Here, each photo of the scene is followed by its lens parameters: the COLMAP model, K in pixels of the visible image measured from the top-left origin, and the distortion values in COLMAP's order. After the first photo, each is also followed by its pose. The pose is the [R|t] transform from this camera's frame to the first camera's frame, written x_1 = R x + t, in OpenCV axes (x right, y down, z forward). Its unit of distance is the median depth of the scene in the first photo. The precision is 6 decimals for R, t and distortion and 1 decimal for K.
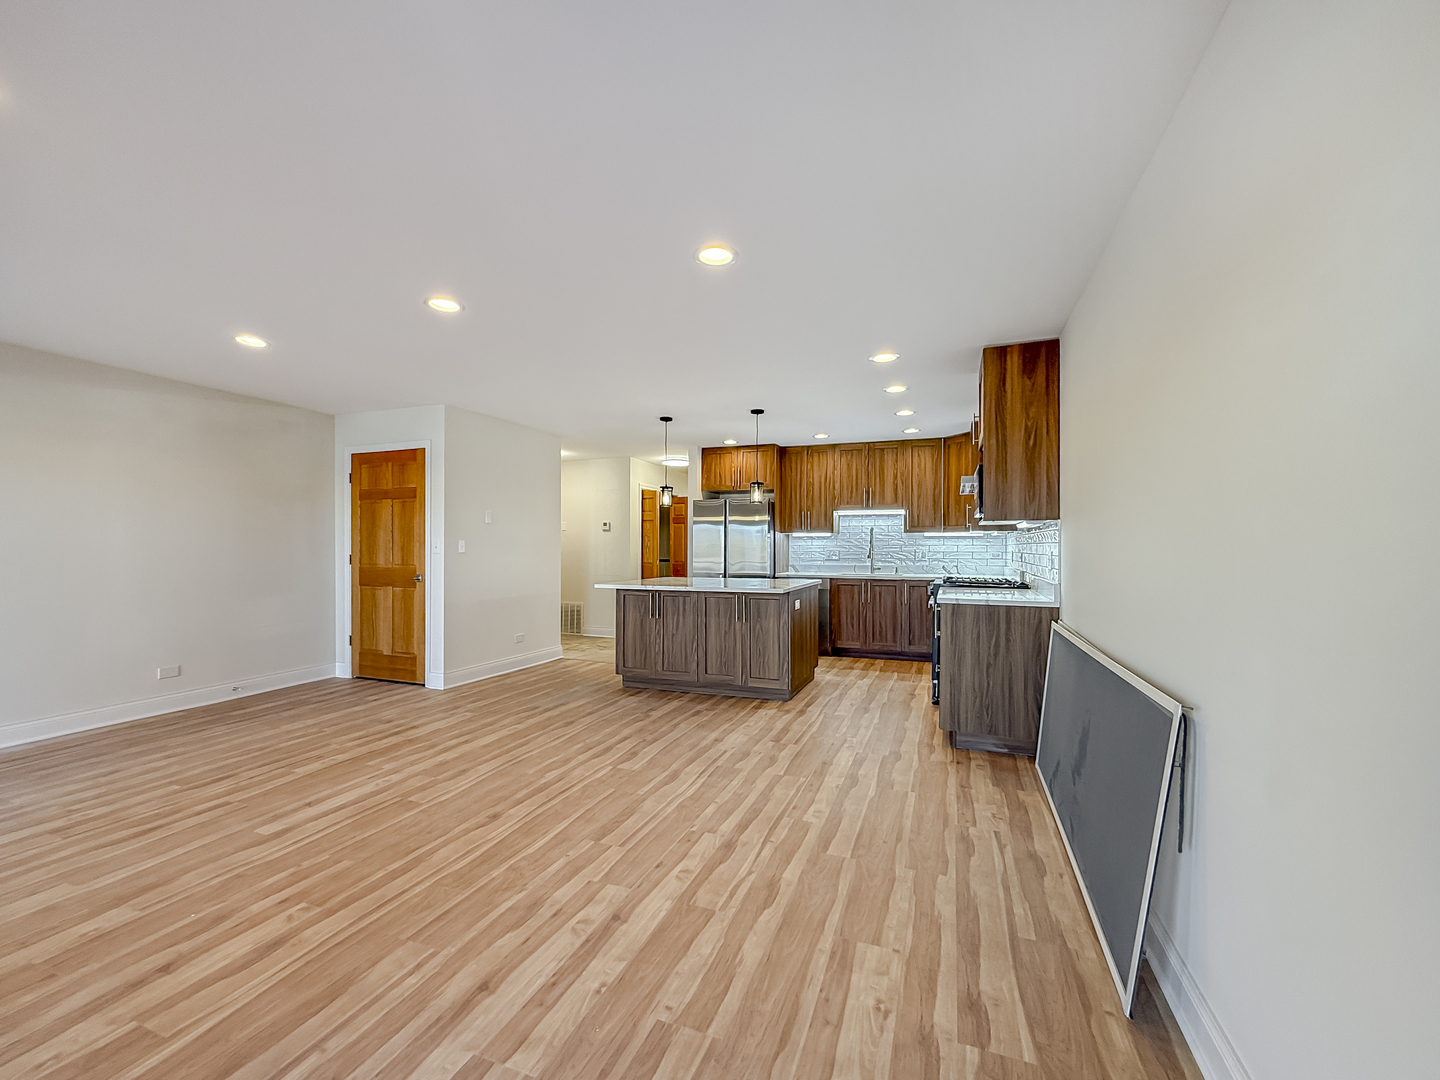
lens RADIAL K [[589.7, 0, 700.7], [0, 589.7, 561.2], [0, 0, 1]] dist [-0.001754, -0.000072]
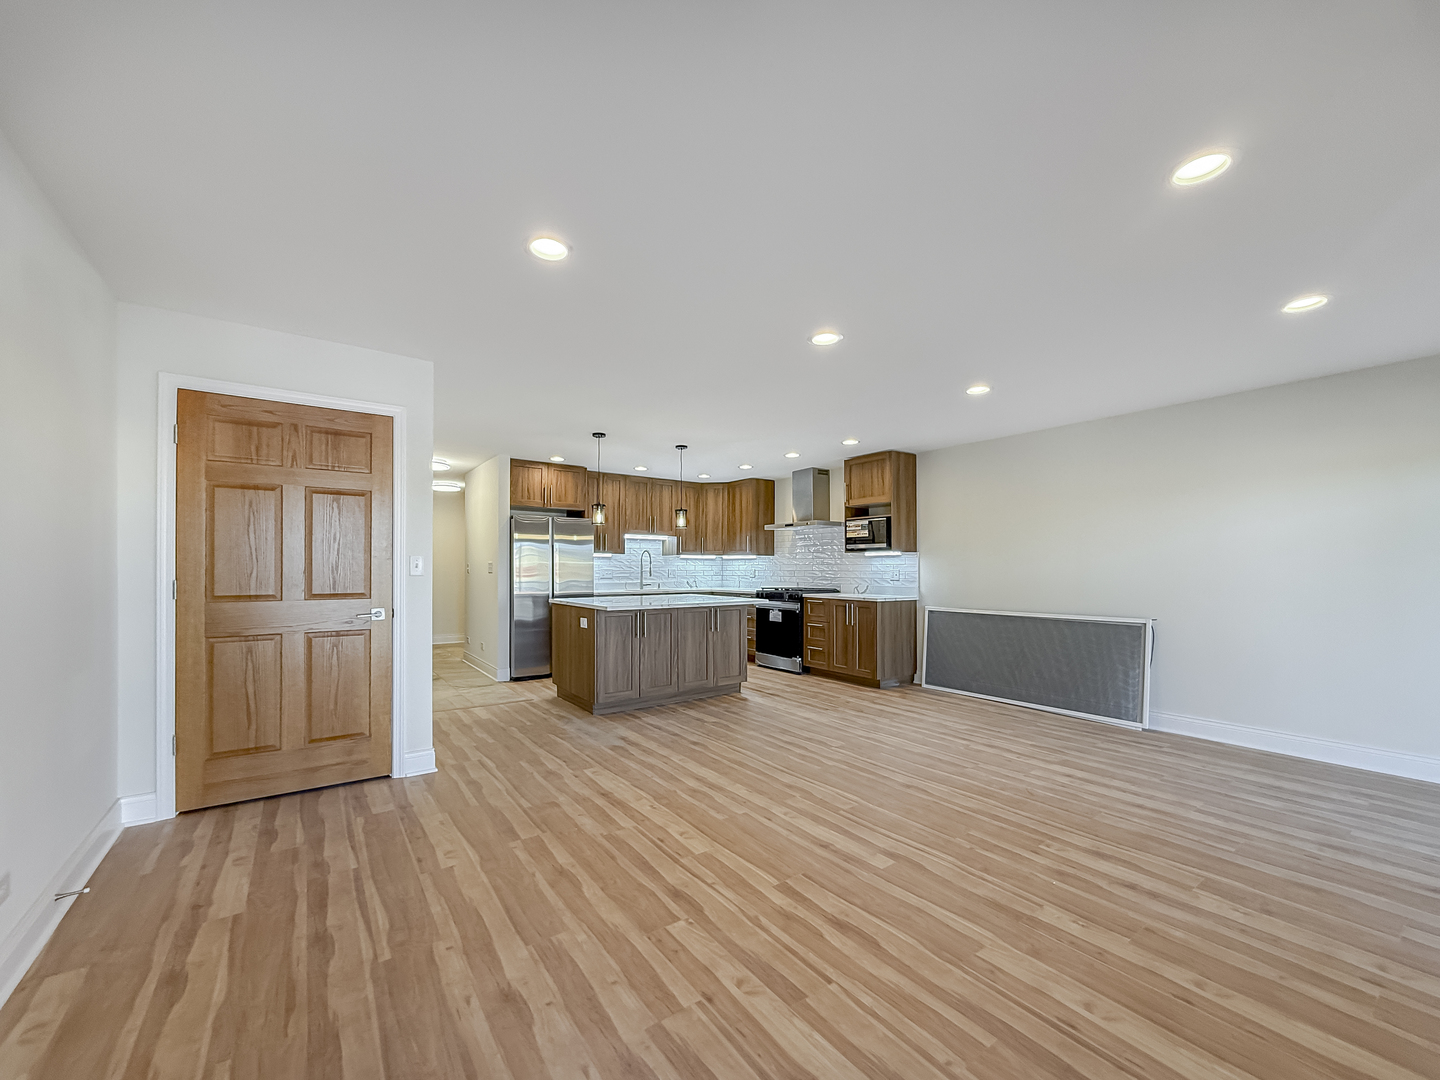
lens RADIAL K [[589.7, 0, 700.7], [0, 589.7, 561.2], [0, 0, 1]] dist [-0.001754, -0.000072]
pose [[0.550926, 0.009240, 0.834503, -1.144375], [0.018284, 0.999565, -0.023139, -0.009671], [-0.834354, 0.028006, 0.550517, 0.476422]]
